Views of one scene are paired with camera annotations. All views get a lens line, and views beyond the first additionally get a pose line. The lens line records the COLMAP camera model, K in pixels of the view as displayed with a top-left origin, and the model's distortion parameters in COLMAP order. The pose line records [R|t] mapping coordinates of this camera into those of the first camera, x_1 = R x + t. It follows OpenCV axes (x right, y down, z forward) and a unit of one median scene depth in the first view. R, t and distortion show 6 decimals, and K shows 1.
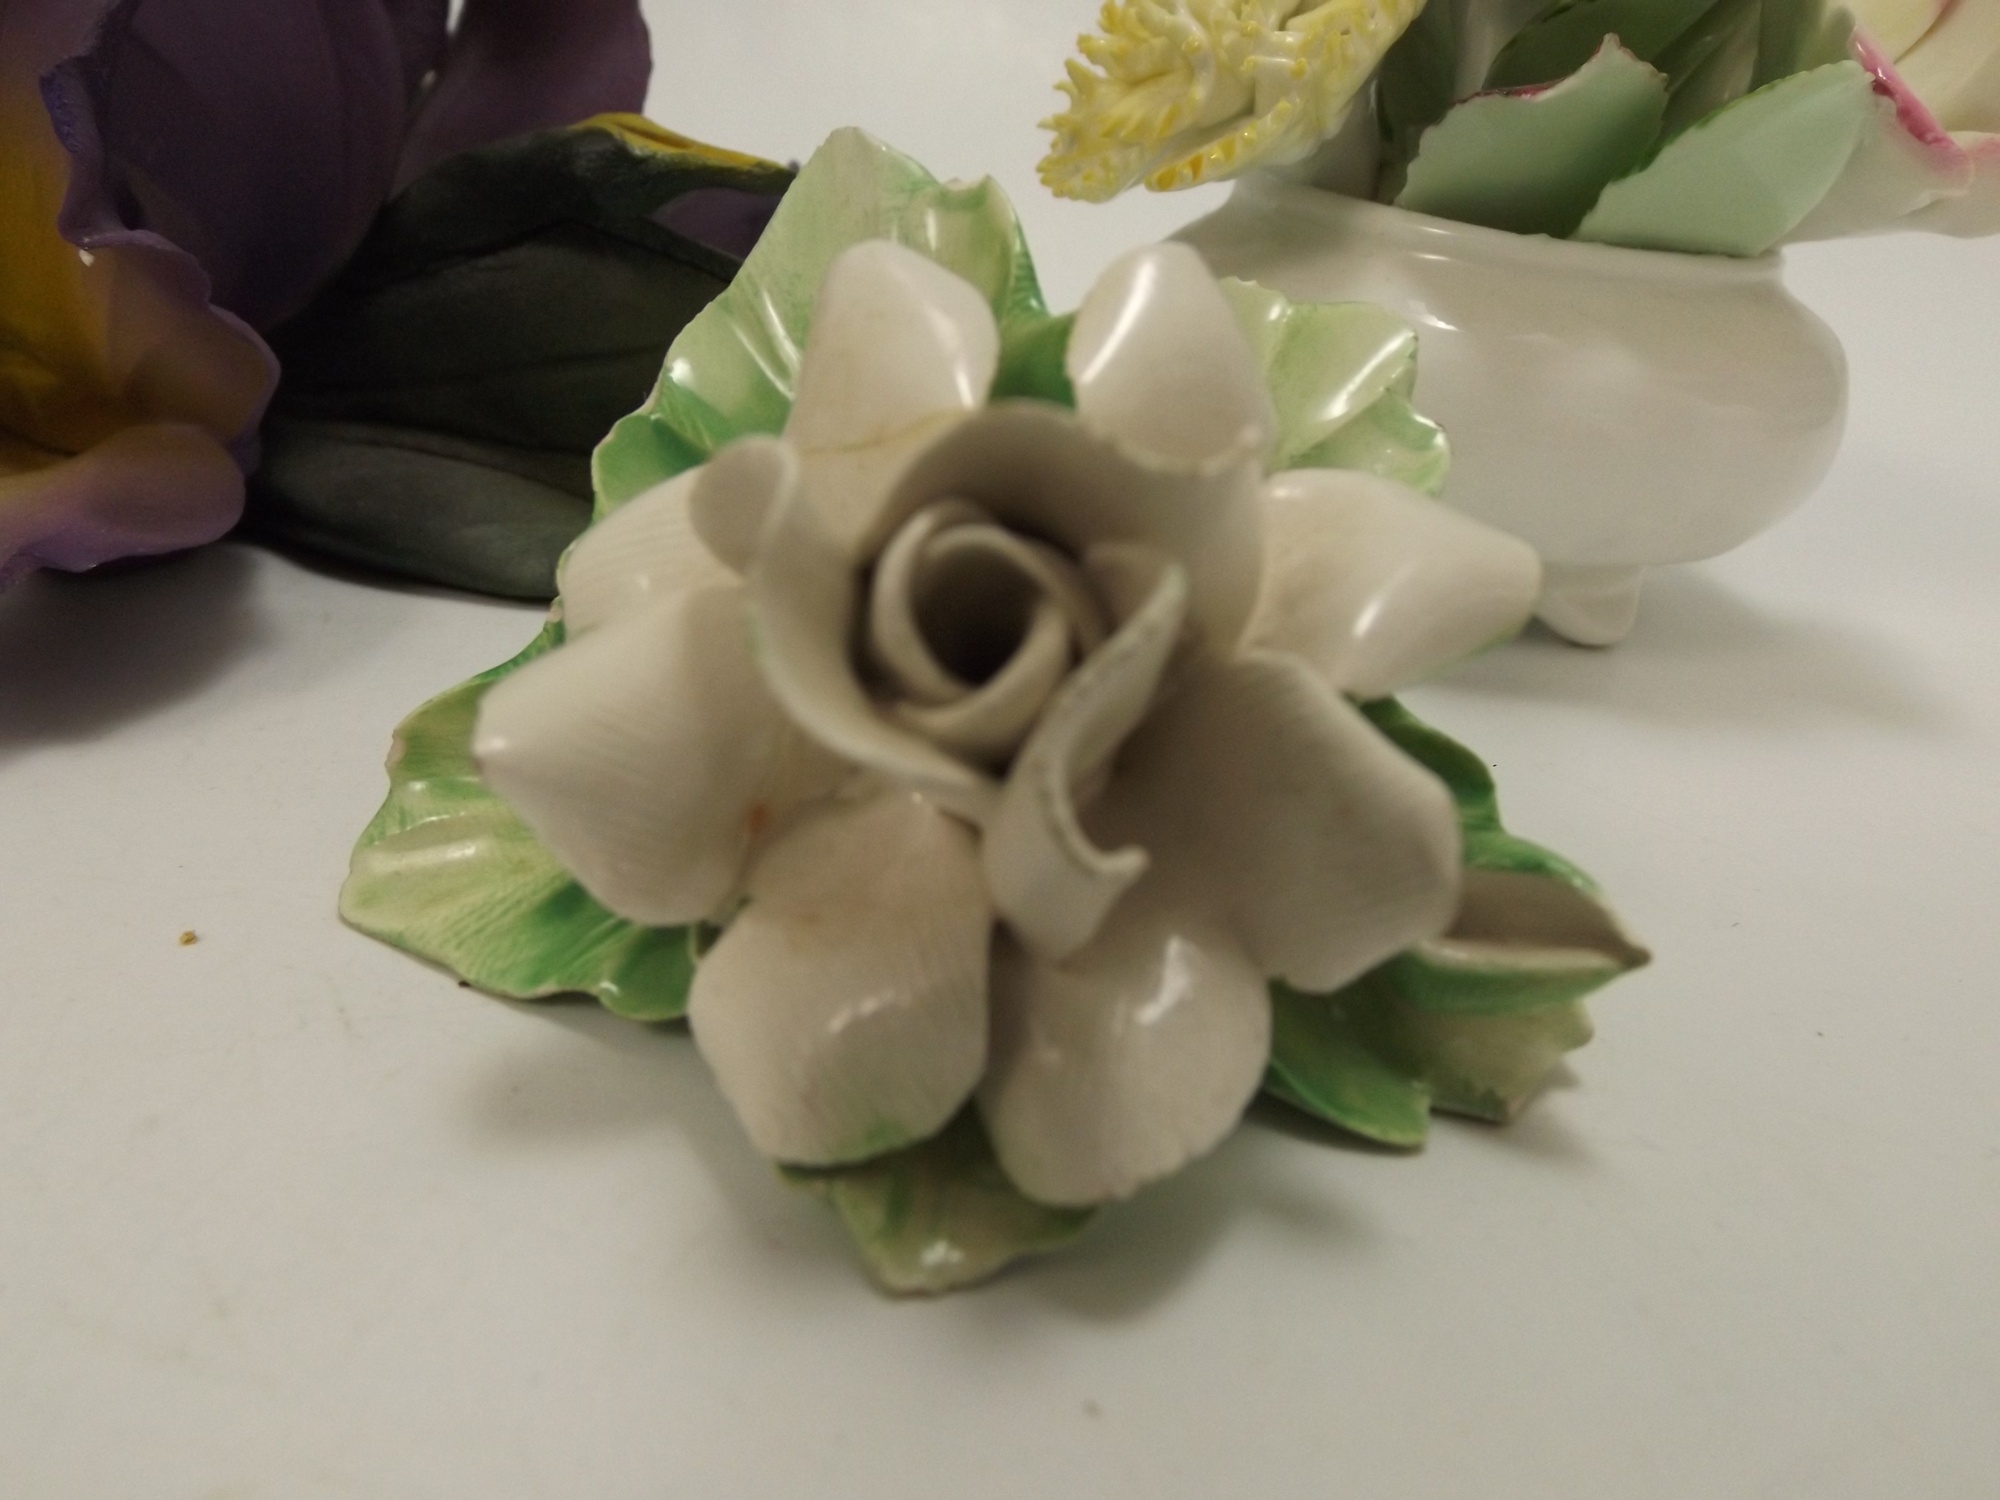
lens RADIAL K [[1421.7, 0, 1000.0], [0, 1421.7, 750.0], [0, 0, 1]] dist [0.004772, 0.004626]
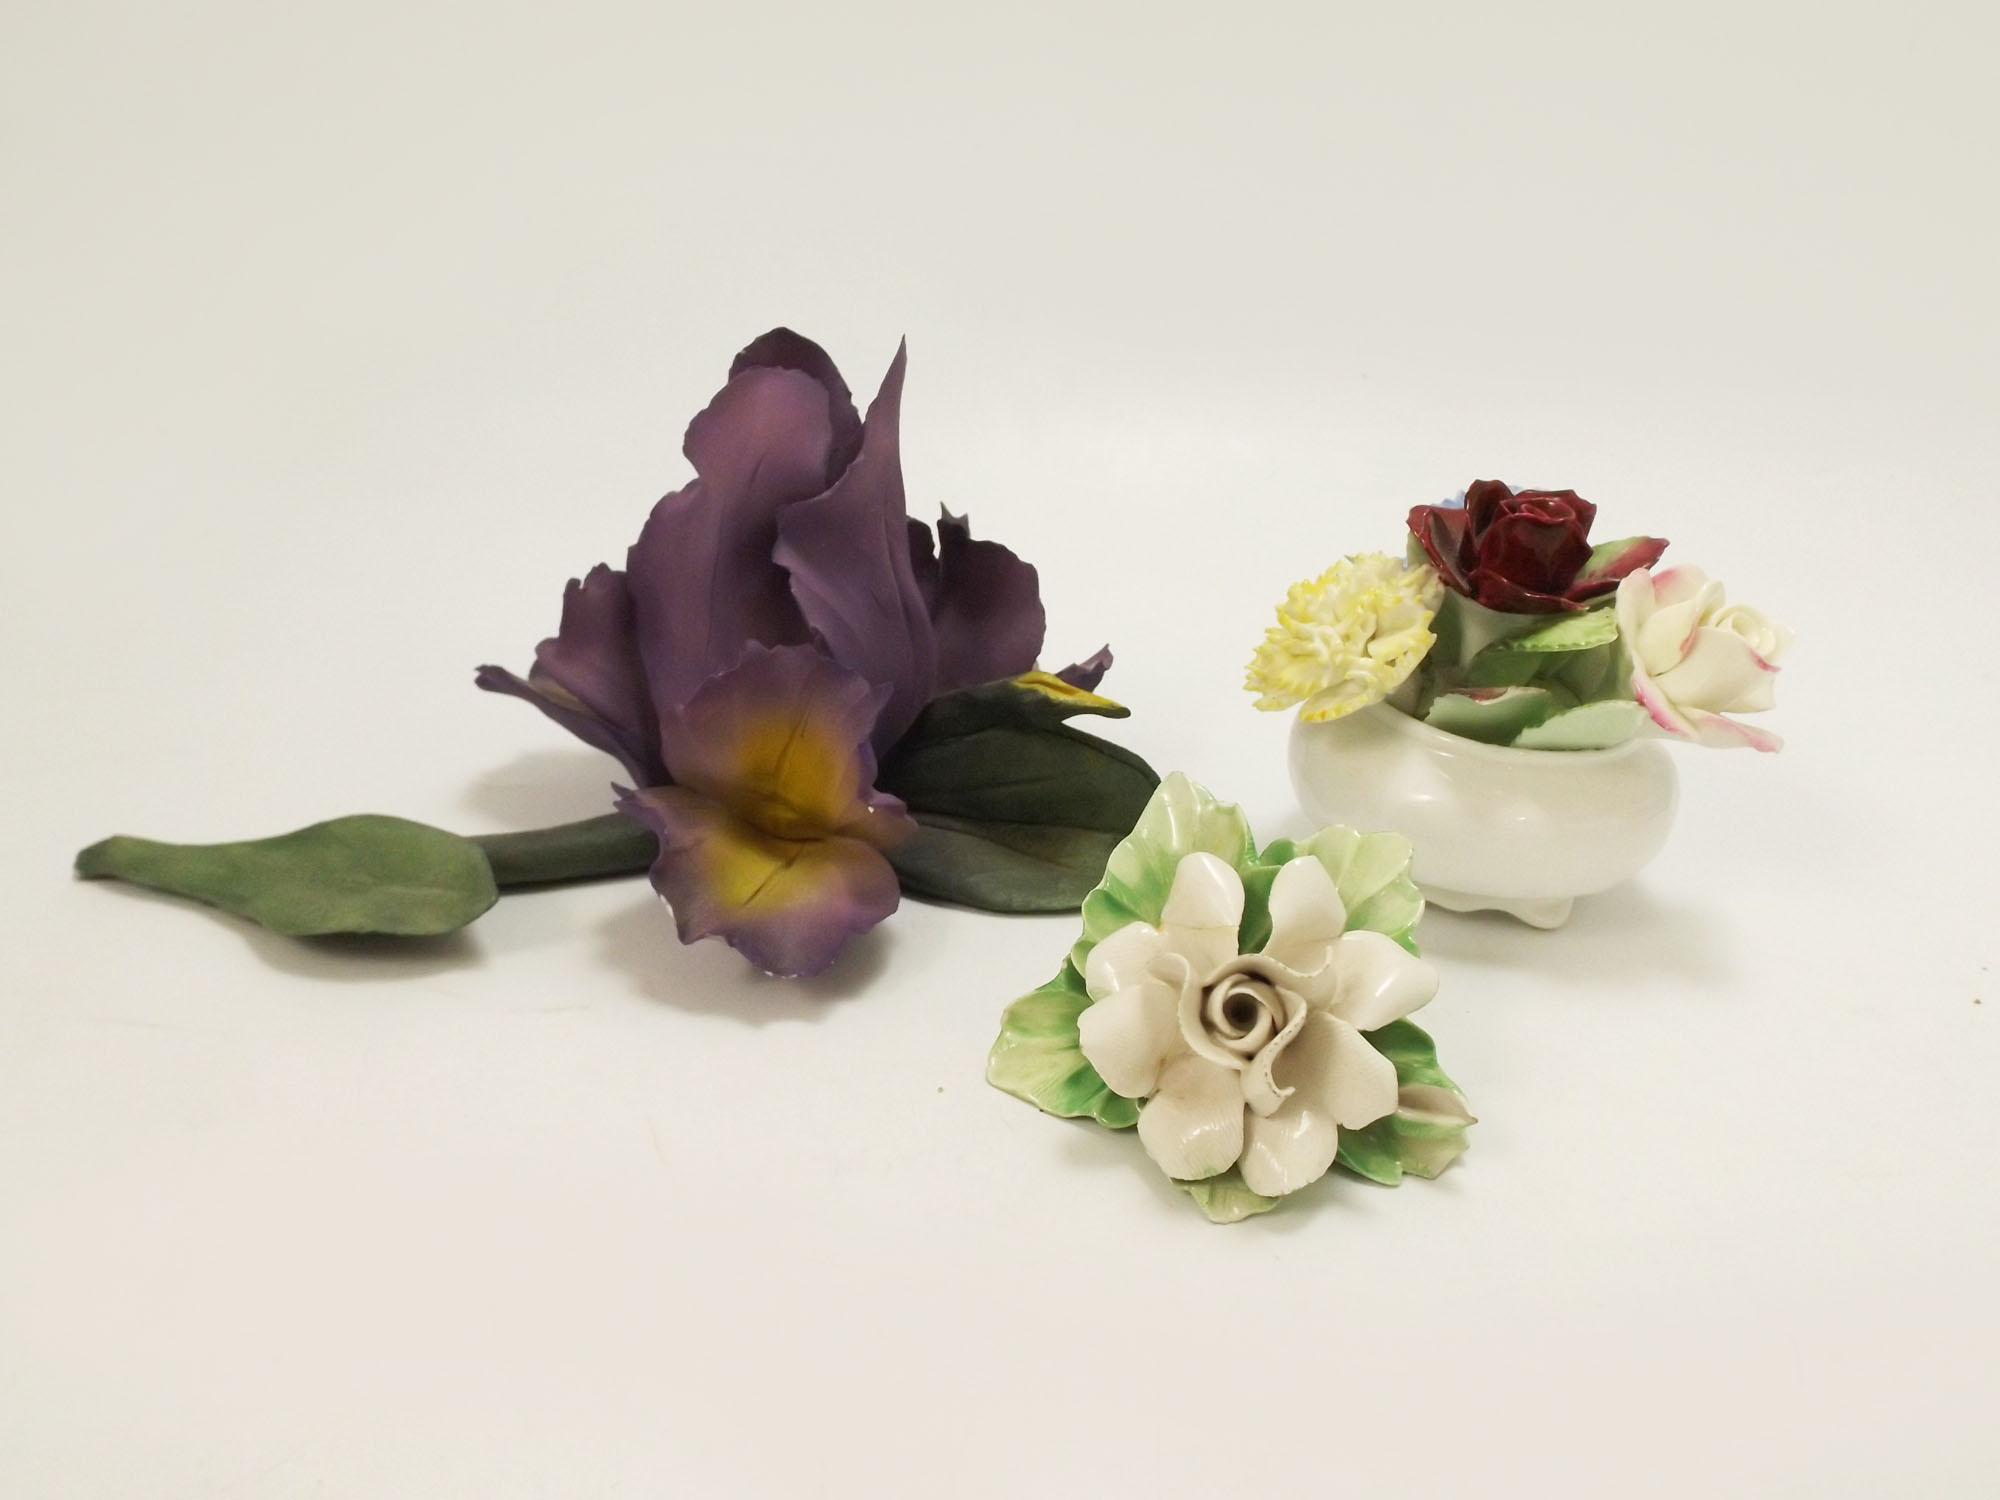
lens RADIAL K [[1421.7, 0, 1000.0], [0, 1421.7, 750.0], [0, 0, 1]] dist [0.004772, 0.004626]
pose [[0.993539, 0.005503, -0.113362, -0.158907], [-0.010264, 0.999088, -0.041458, -0.432511], [0.113030, 0.042354, 0.992688, -1.827315]]
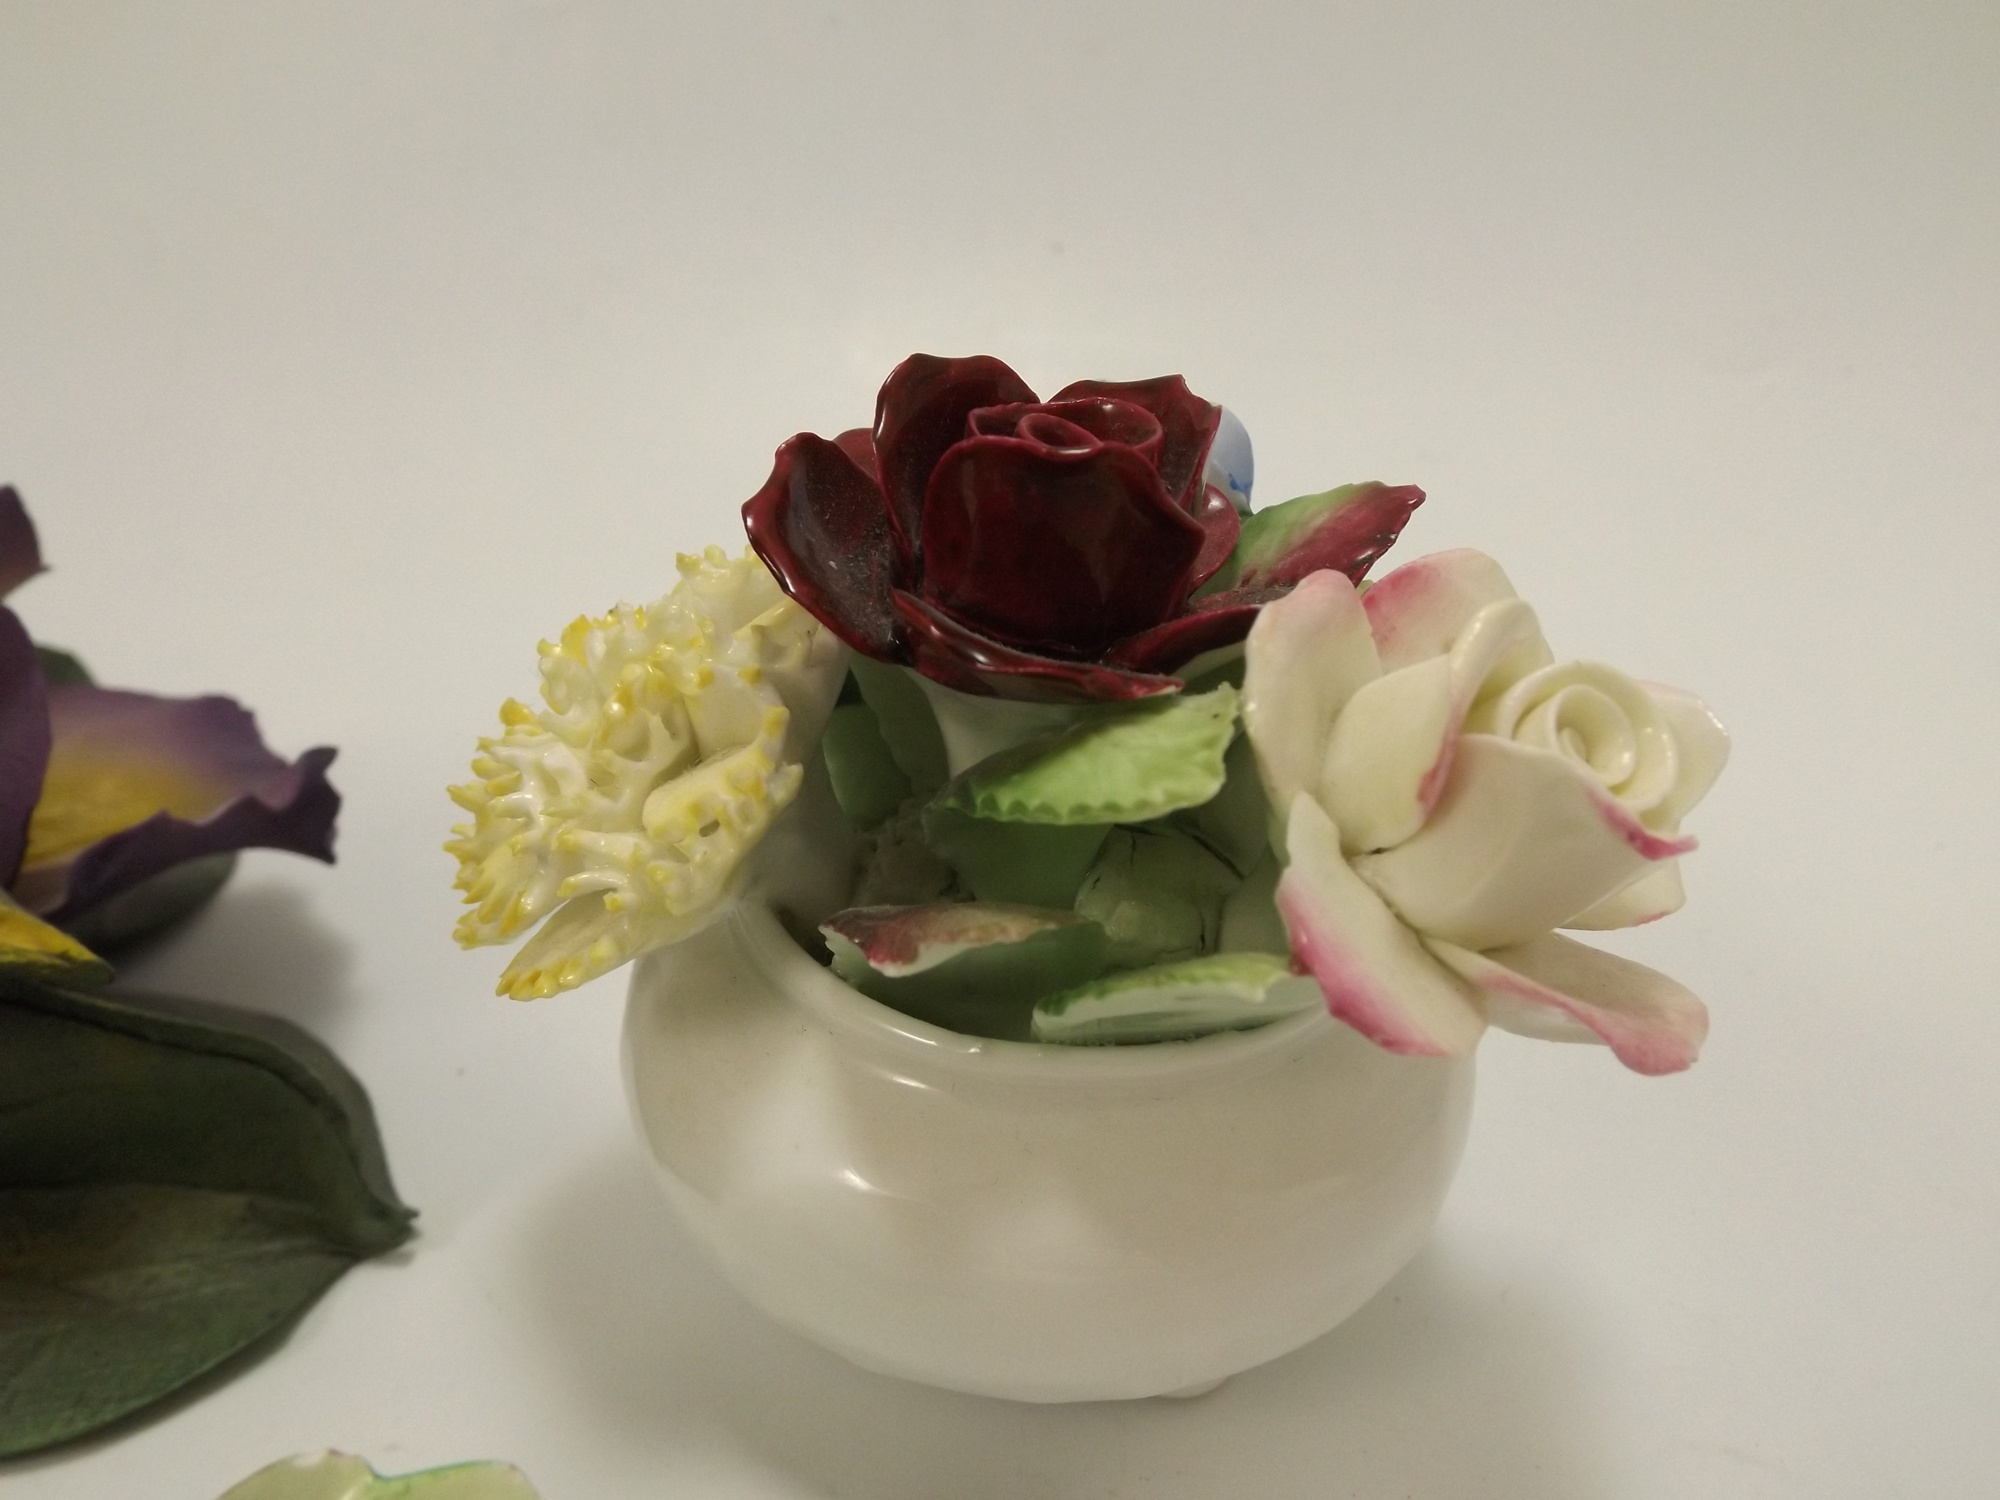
lens RADIAL K [[1421.7, 0, 1000.0], [0, 1421.7, 750.0], [0, 0, 1]] dist [0.004772, 0.004626]
pose [[0.995861, -0.034284, -0.084171, 0.758768], [0.033624, 0.999392, -0.009250, -0.847292], [0.084437, 0.006381, 0.996408, 0.335203]]
